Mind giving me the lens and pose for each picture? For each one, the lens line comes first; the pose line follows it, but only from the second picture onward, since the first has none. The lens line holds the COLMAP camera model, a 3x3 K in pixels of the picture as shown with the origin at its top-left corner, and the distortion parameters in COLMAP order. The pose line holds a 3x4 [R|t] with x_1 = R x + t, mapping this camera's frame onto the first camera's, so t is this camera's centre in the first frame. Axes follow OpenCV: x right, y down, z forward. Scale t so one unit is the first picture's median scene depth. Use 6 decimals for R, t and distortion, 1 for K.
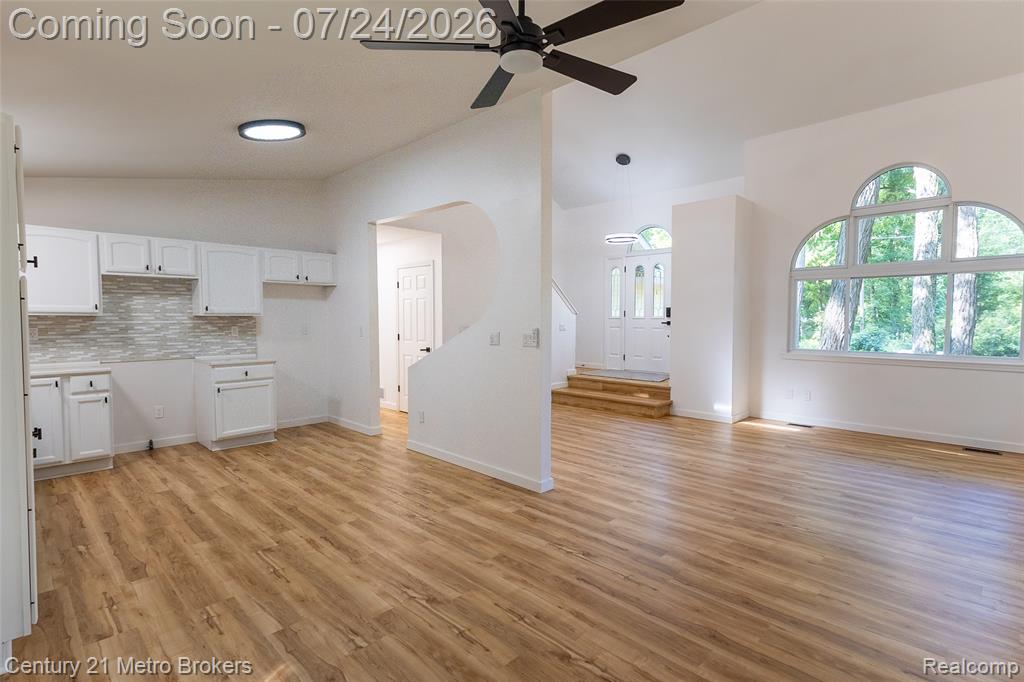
lens RADIAL K [[494.8, 0, 512.0], [0, 494.8, 341.0], [0, 0, 1]] dist [0.032949, -0.009727]
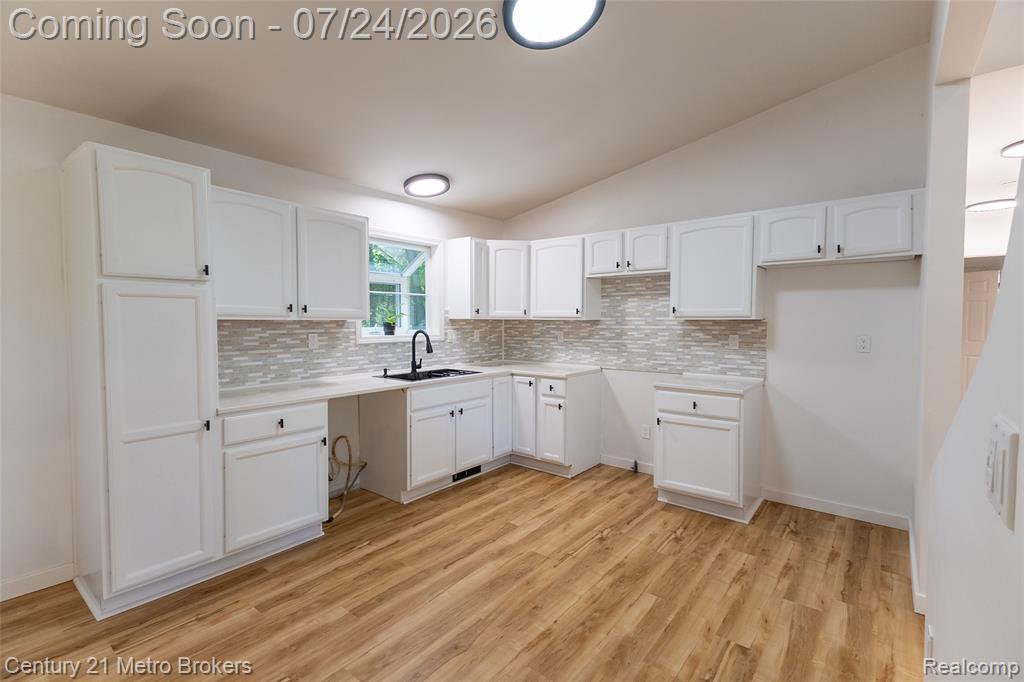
lens RADIAL K [[470.7, 0, 512.0], [0, 470.7, 341.0], [0, 0, 1]] dist [0.029104, -0.008038]
pose [[0.102039, 0.041842, -0.993900, 0.083150], [-0.050056, 0.998065, 0.036878, -0.037444], [0.993520, 0.045988, 0.103936, 0.786222]]
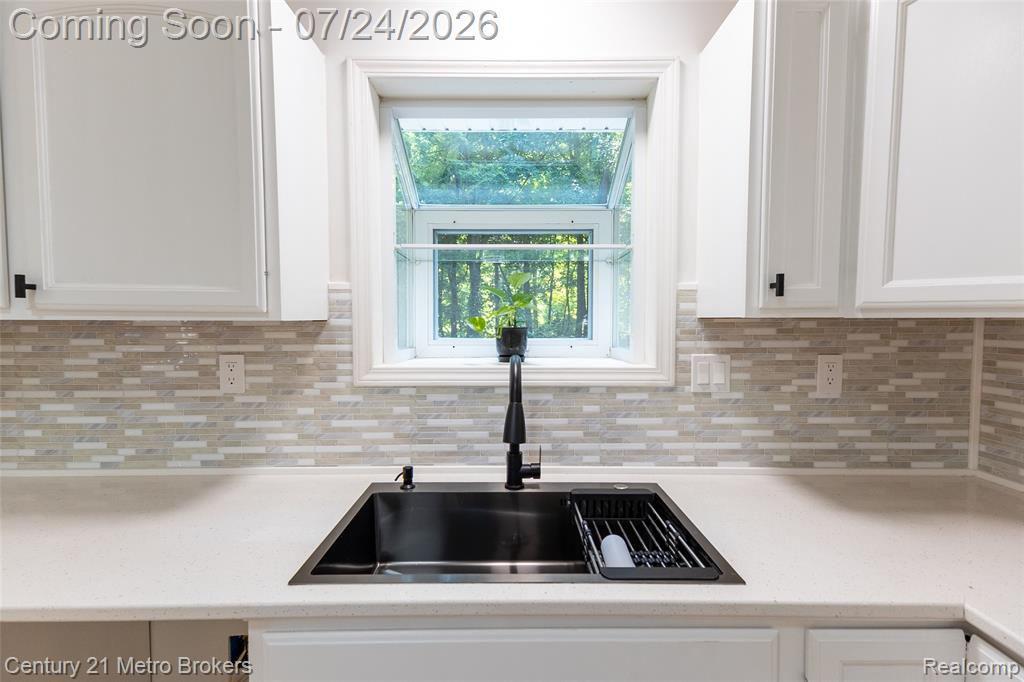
lens RADIAL K [[470.7, 0, 512.0], [0, 470.7, 341.0], [0, 0, 1]] dist [0.029104, -0.008038]
pose [[-0.705897, 0.024516, -0.707890, -0.632696], [-0.039556, 0.996477, 0.073955, -0.043862], [0.707209, 0.080206, -0.702440, 0.888563]]
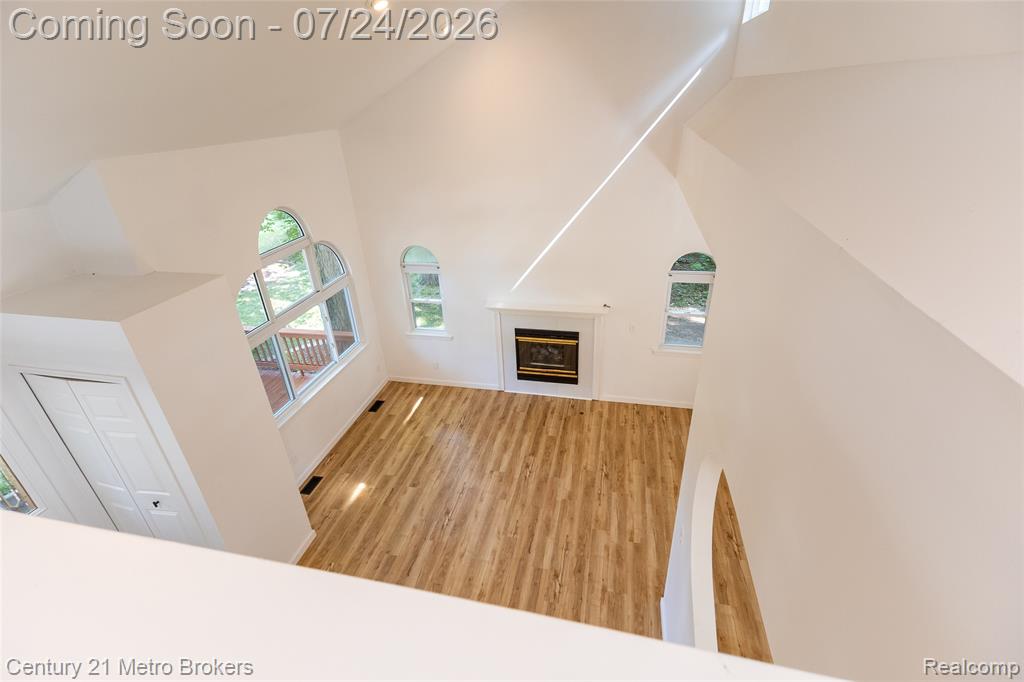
lens RADIAL K [[470.7, 0, 512.0], [0, 470.7, 341.0], [0, 0, 1]] dist [0.029104, -0.008038]
pose [[-0.526340, -0.372515, 0.764329, -0.294554], [0.088466, 0.870050, 0.484961, -0.661135], [-0.845659, 0.322872, -0.424987, 1.361854]]
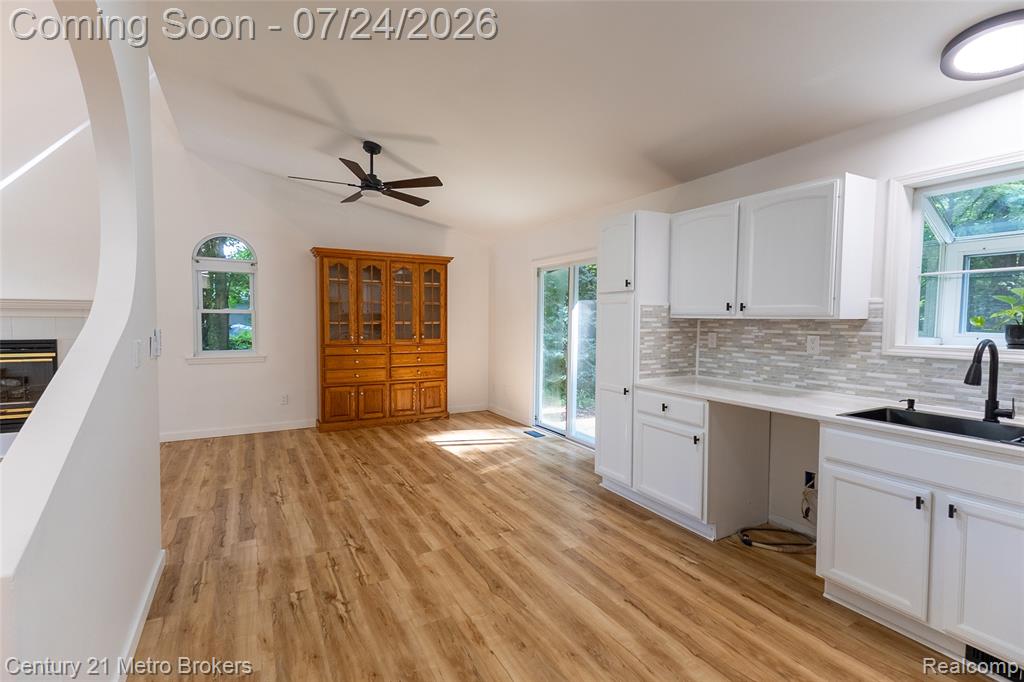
lens RADIAL K [[470.7, 0, 512.0], [0, 470.7, 341.0], [0, 0, 1]] dist [0.029104, -0.008038]
pose [[-0.959810, -0.025048, 0.279530, -0.510553], [0.002427, 0.995231, 0.097514, -0.061361], [-0.280640, 0.094273, -0.955172, 1.274281]]
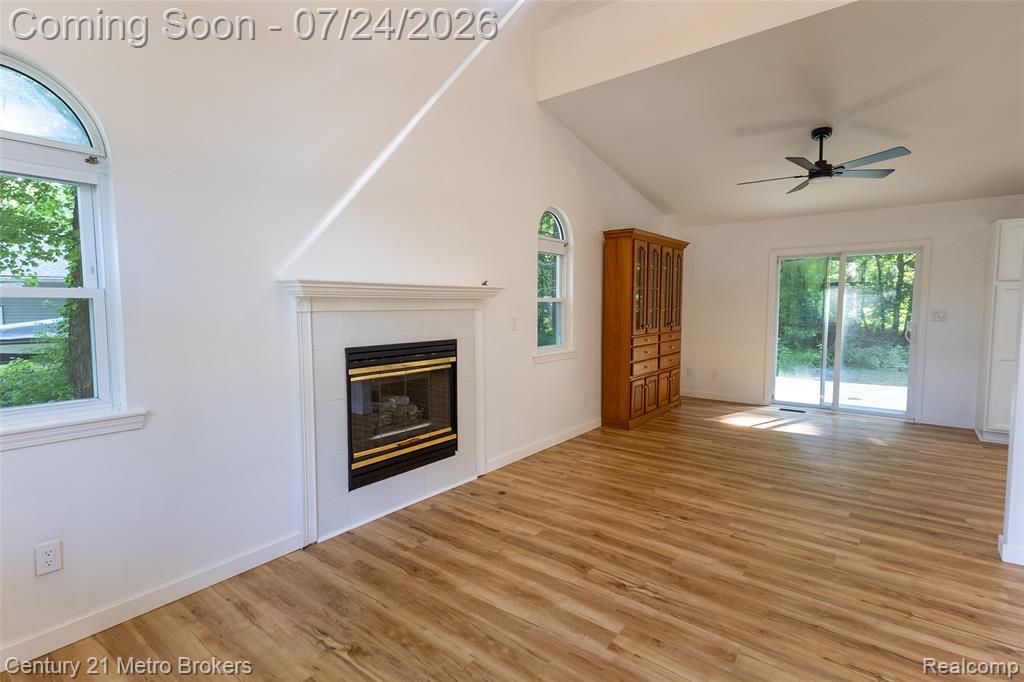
lens RADIAL K [[494.8, 0, 512.0], [0, 494.8, 341.0], [0, 0, 1]] dist [0.032949, -0.009727]
pose [[-0.992895, 0.010032, -0.118569, 0.714440], [-0.004815, 0.992236, 0.124272, -0.064497], [0.118896, 0.123960, -0.985138, 1.372459]]
